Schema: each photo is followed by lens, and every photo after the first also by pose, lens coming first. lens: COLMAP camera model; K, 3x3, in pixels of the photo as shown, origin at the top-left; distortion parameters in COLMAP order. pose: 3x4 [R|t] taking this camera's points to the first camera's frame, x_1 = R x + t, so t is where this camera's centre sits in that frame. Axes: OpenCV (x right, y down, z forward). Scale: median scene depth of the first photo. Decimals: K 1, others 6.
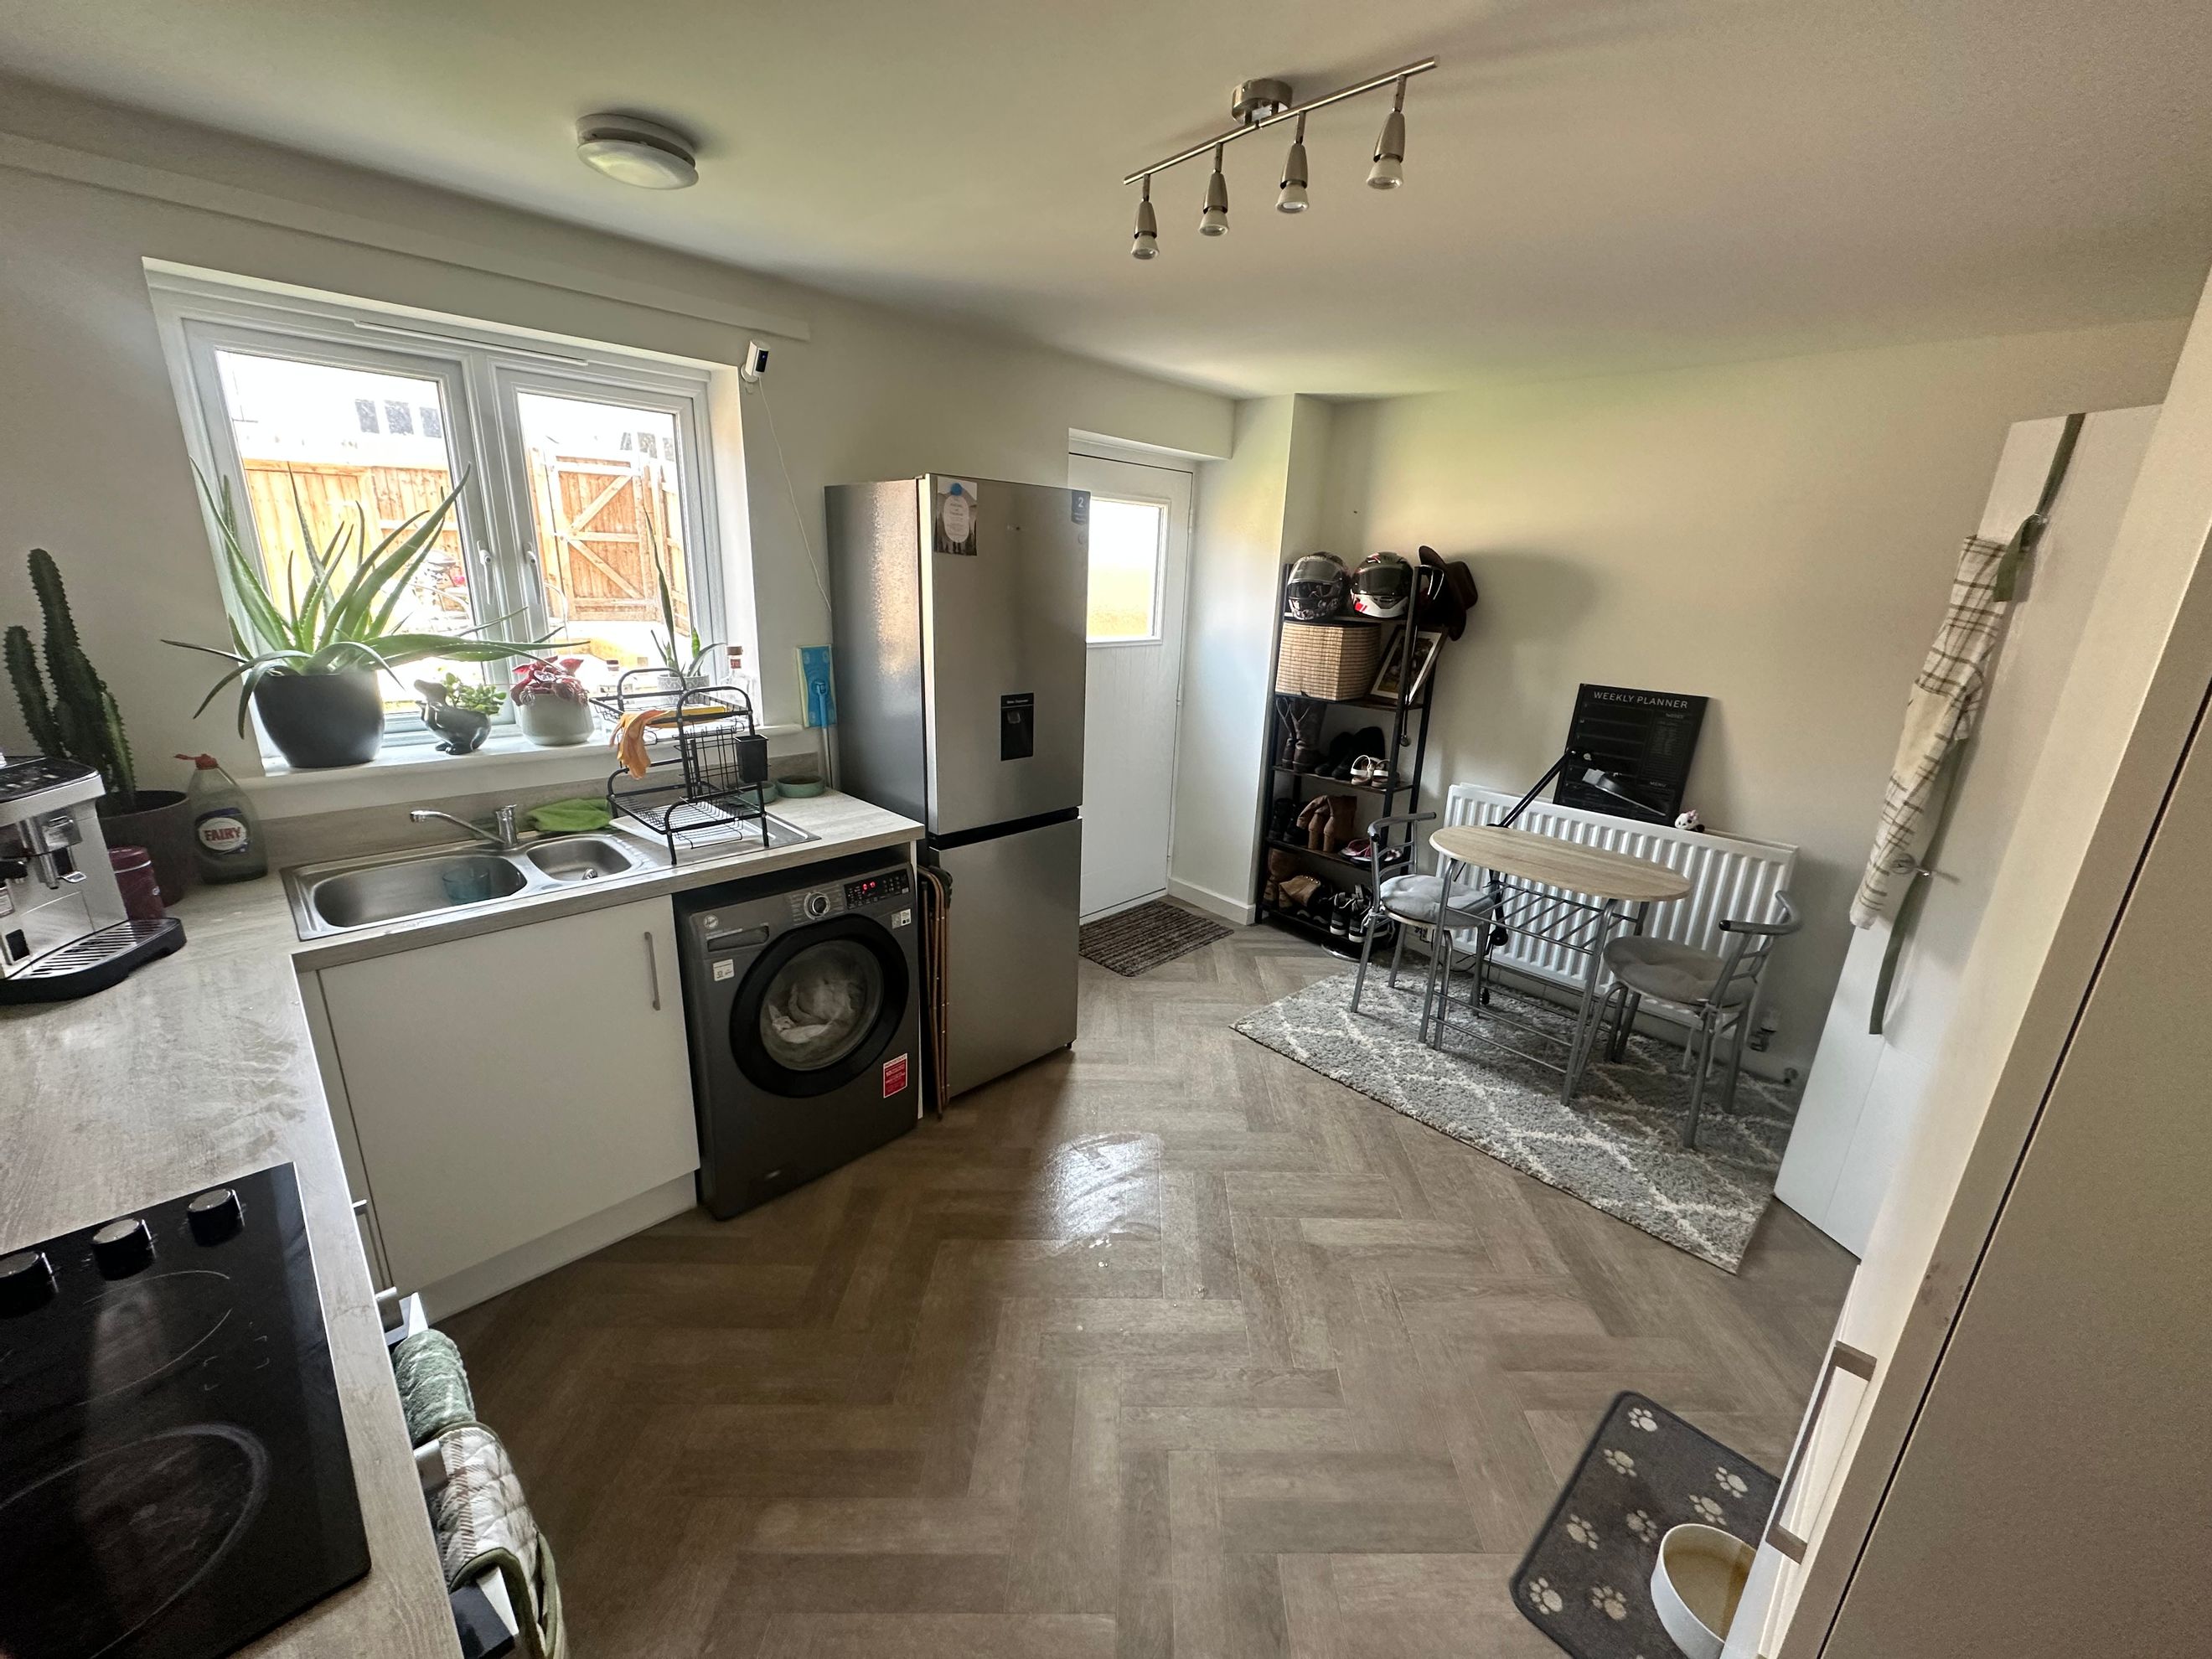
lens RADIAL K [[870.7, 0, 1103.4], [0, 870.7, 827.6], [0, 0, 1]] dist [-0.003356, 0.000266]
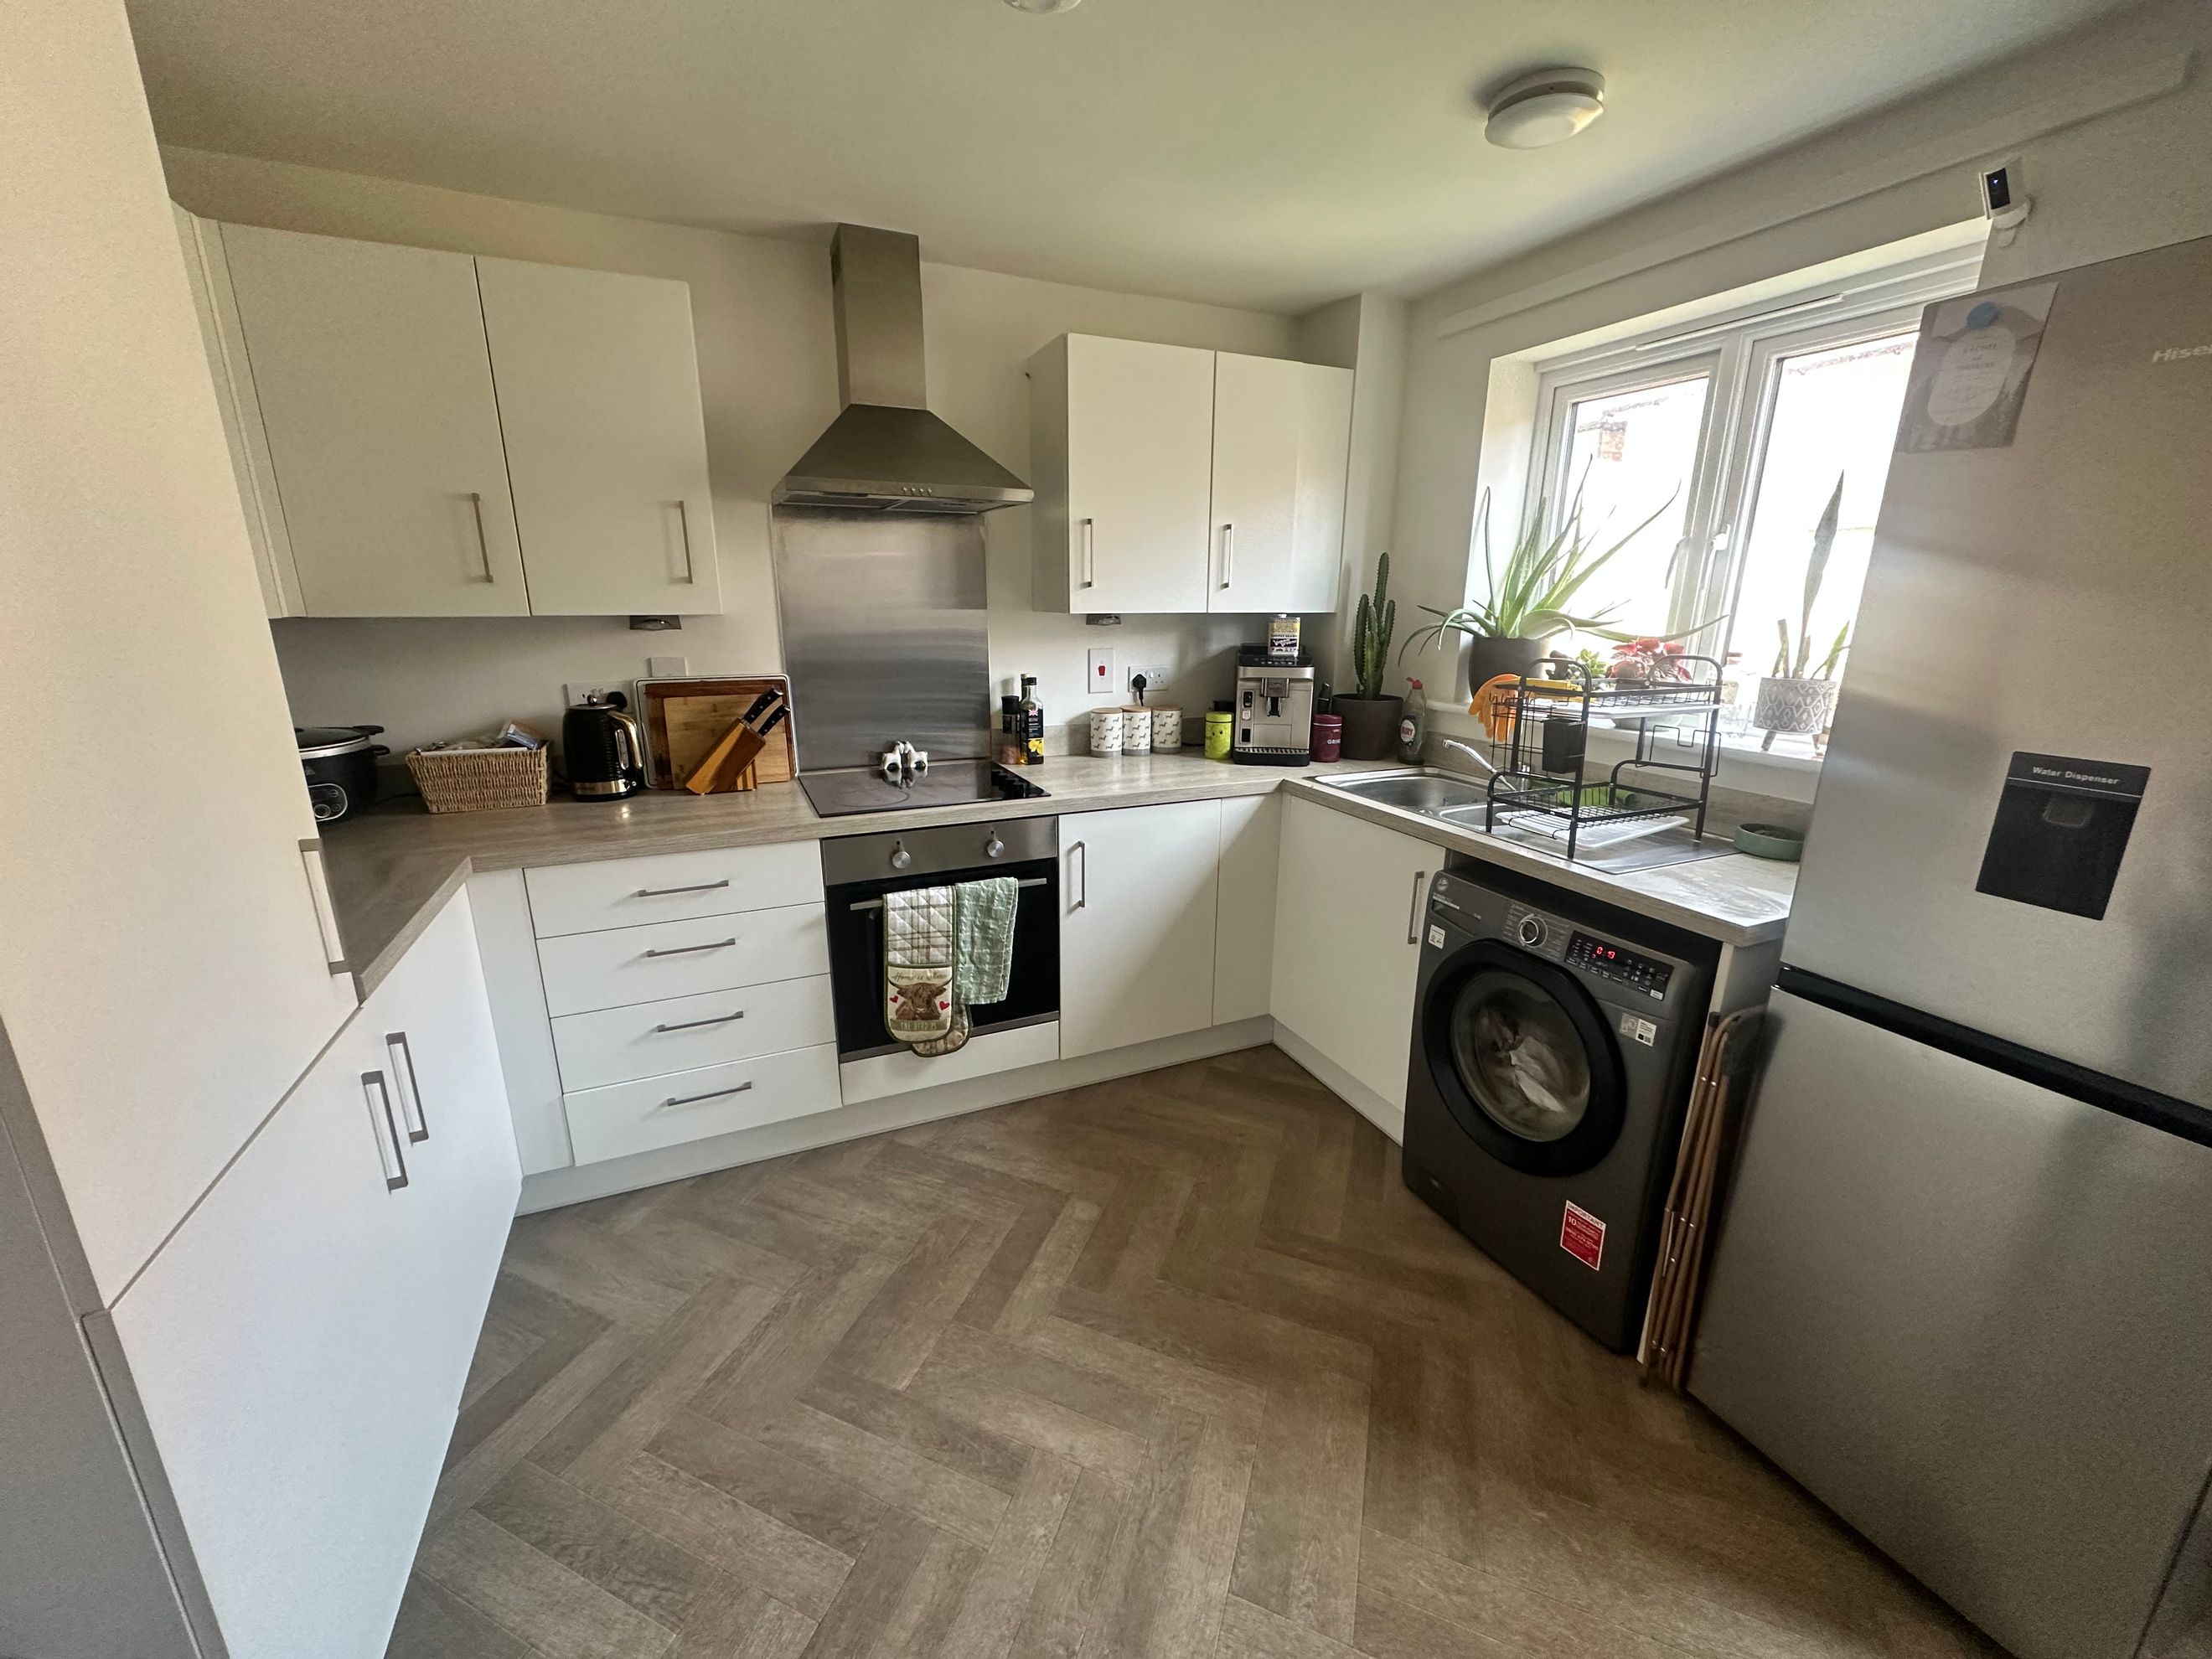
lens RADIAL K [[870.7, 0, 1109.4], [0, 870.7, 833.6], [0, 0, 1]] dist [-0.003356, 0.000266]
pose [[-0.343848, 0.207151, -0.915891, 0.589291], [-0.292929, 0.903029, 0.314214, -0.147412], [0.892167, 0.376333, -0.249825, 0.895667]]
